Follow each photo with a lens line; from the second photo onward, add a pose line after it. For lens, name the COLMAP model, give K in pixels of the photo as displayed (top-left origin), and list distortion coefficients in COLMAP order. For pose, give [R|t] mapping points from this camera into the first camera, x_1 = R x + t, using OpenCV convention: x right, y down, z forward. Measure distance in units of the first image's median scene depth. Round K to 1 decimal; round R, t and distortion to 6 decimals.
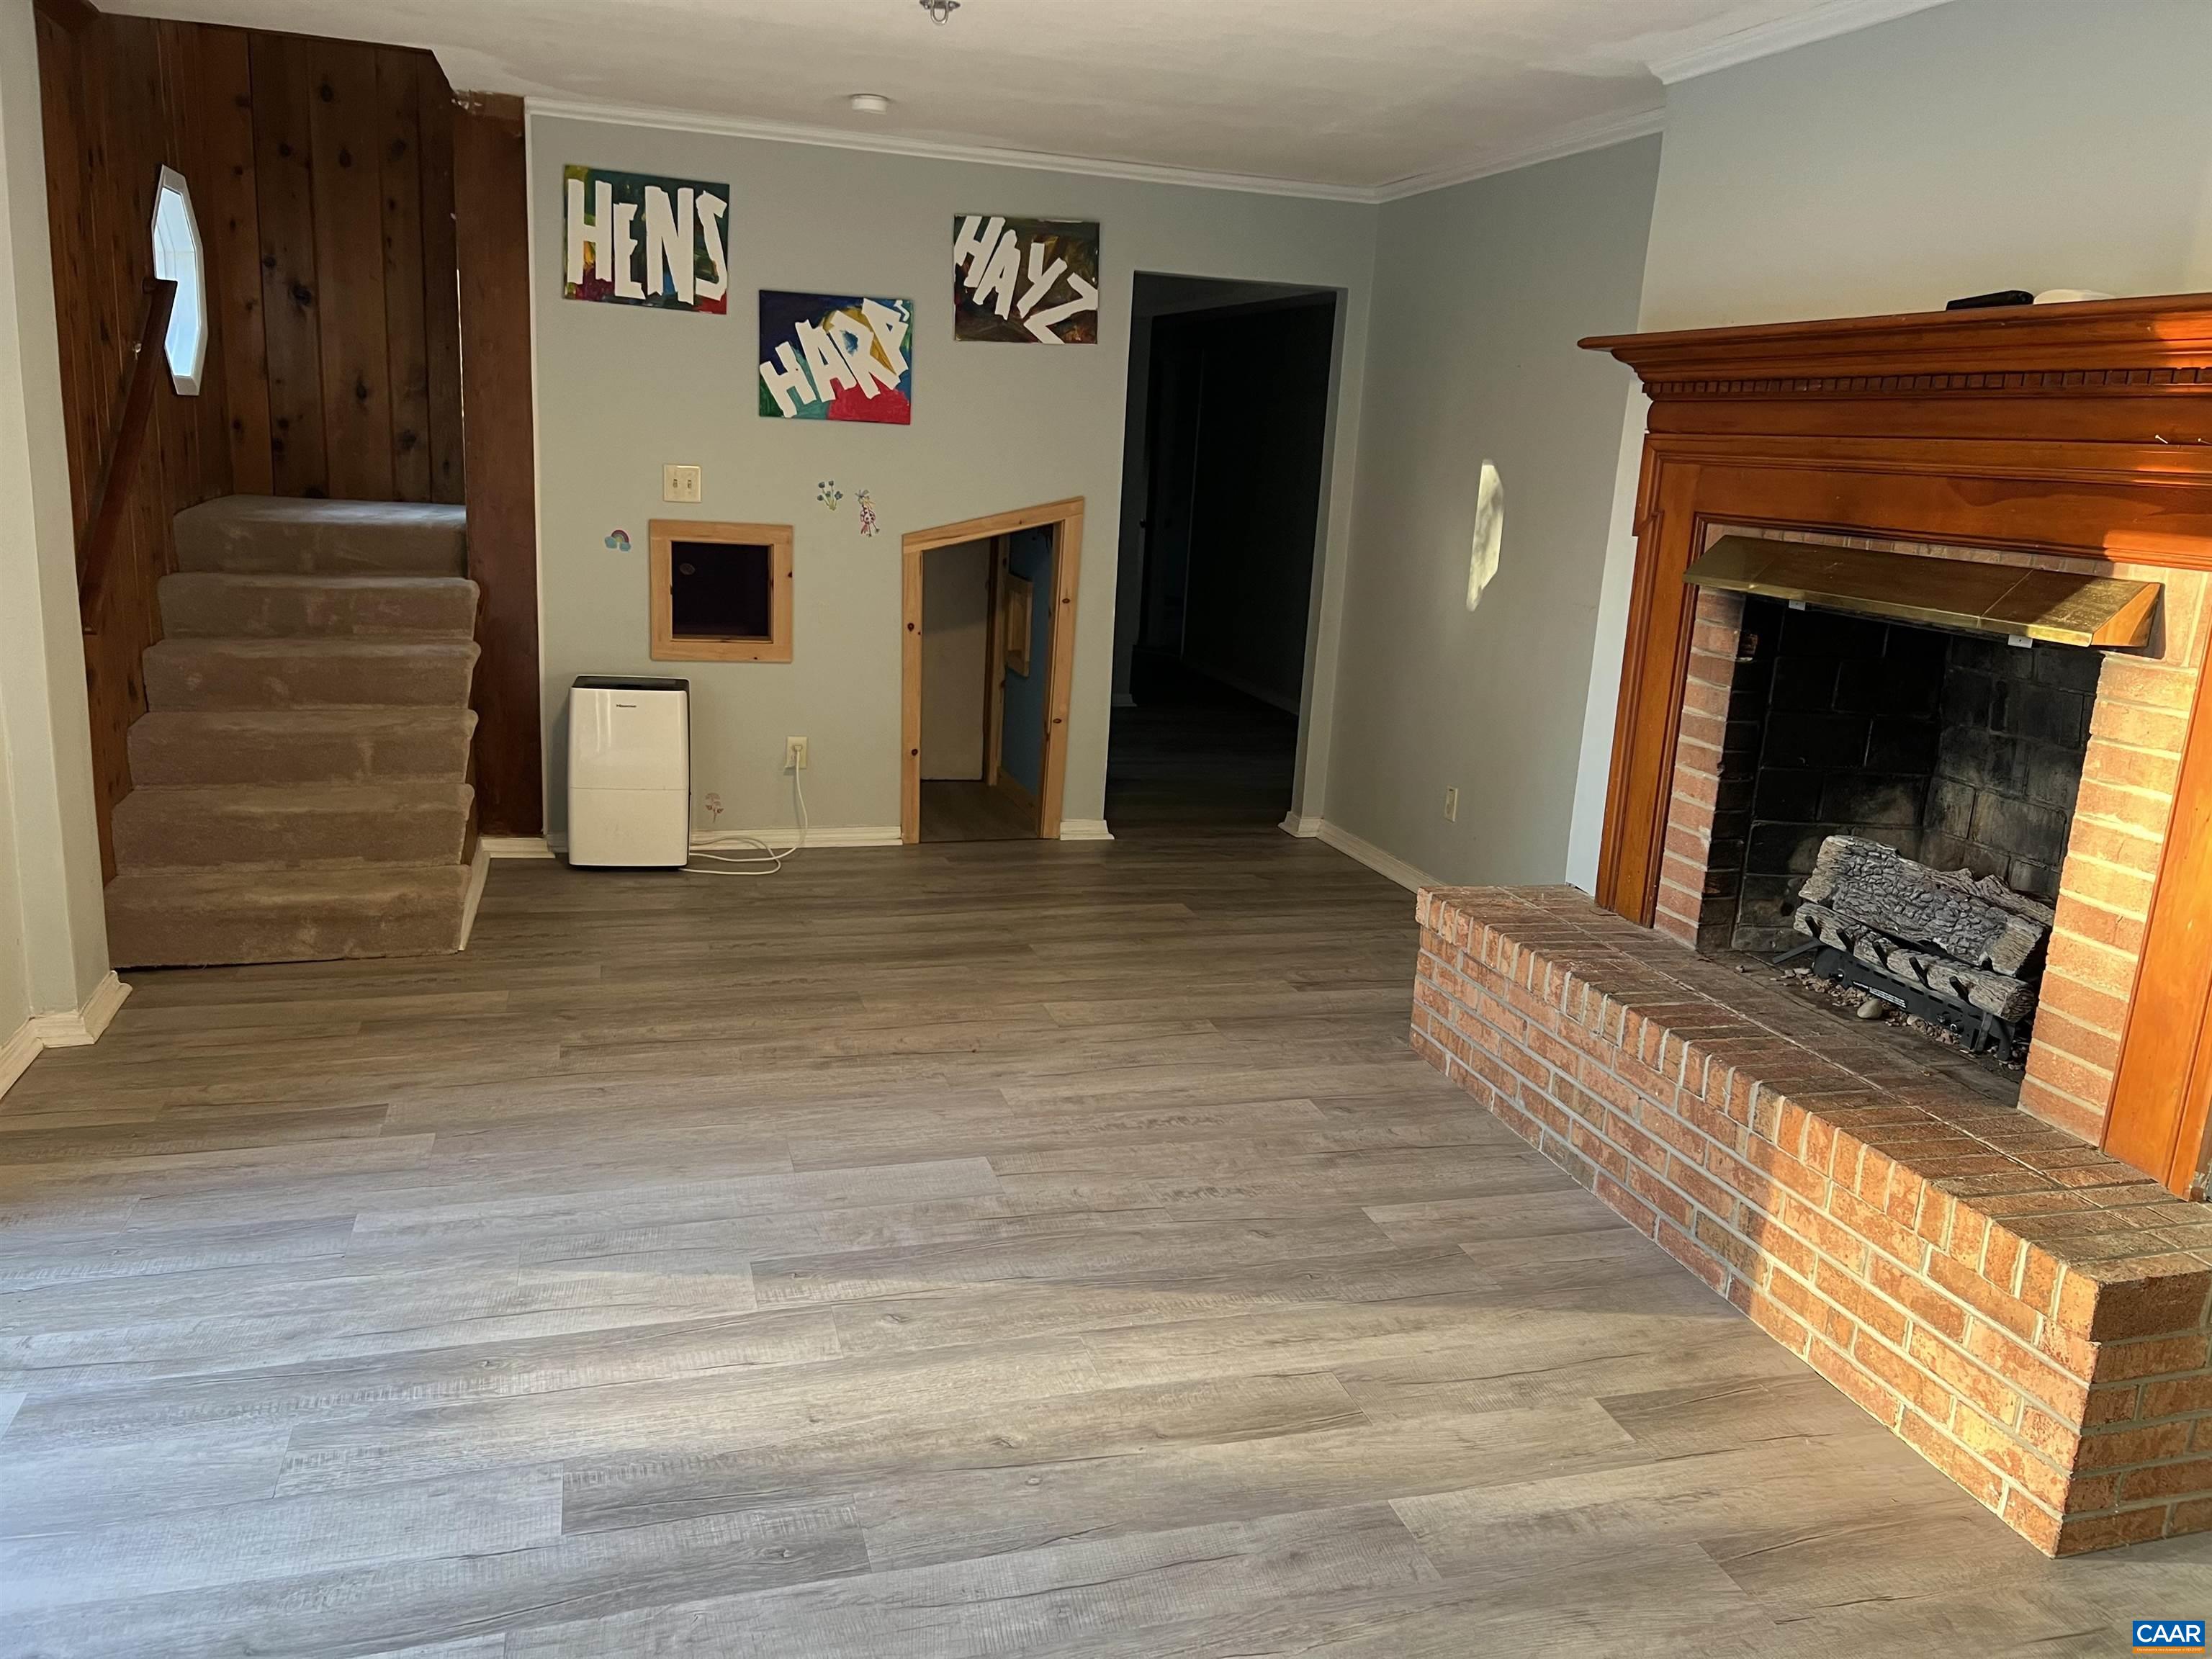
lens RADIAL K [[1658.6, 0, 1102.1], [0, 1658.6, 826.8], [0, 0, 1]] dist [0.029634, -0.050032]
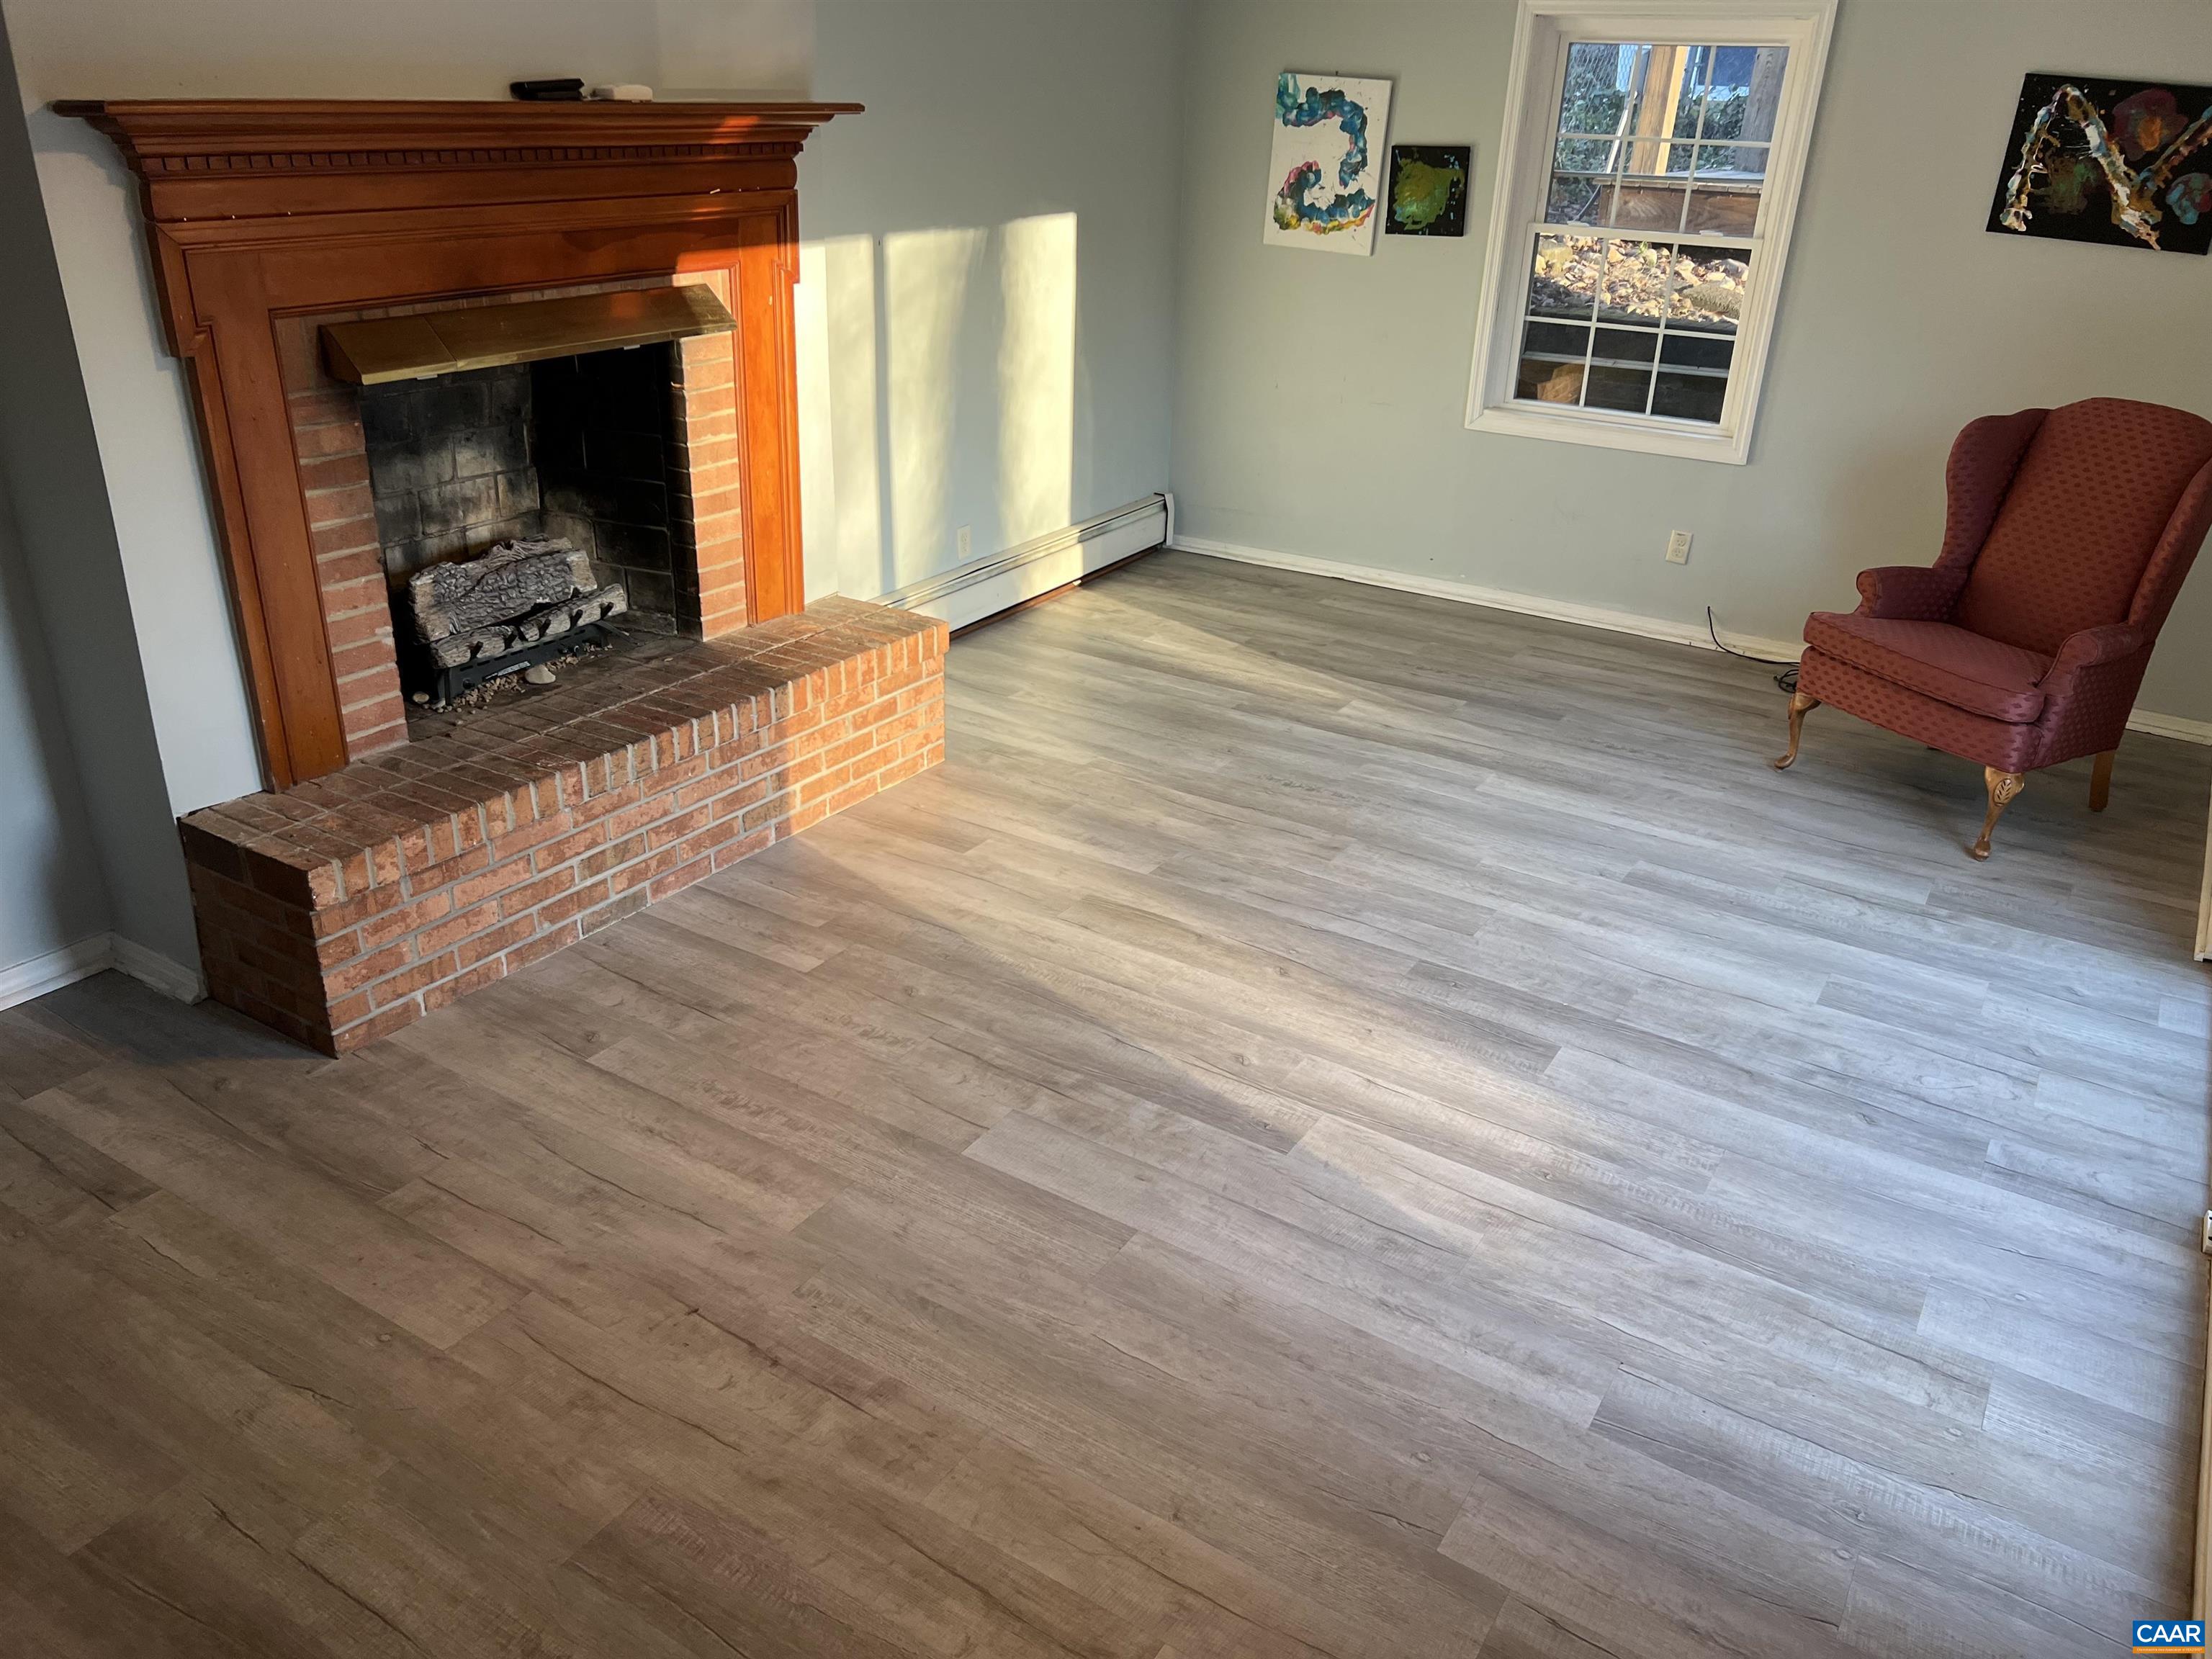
lens RADIAL K [[1658.6, 0, 1102.0], [0, 1658.6, 831.4], [0, 0, 1]] dist [0.029634, -0.050032]
pose [[-0.659665, -0.382201, 0.647119, -0.742041], [0.101982, 0.807551, 0.580915, -0.533346], [-0.744608, 0.449204, -0.493736, 1.522259]]
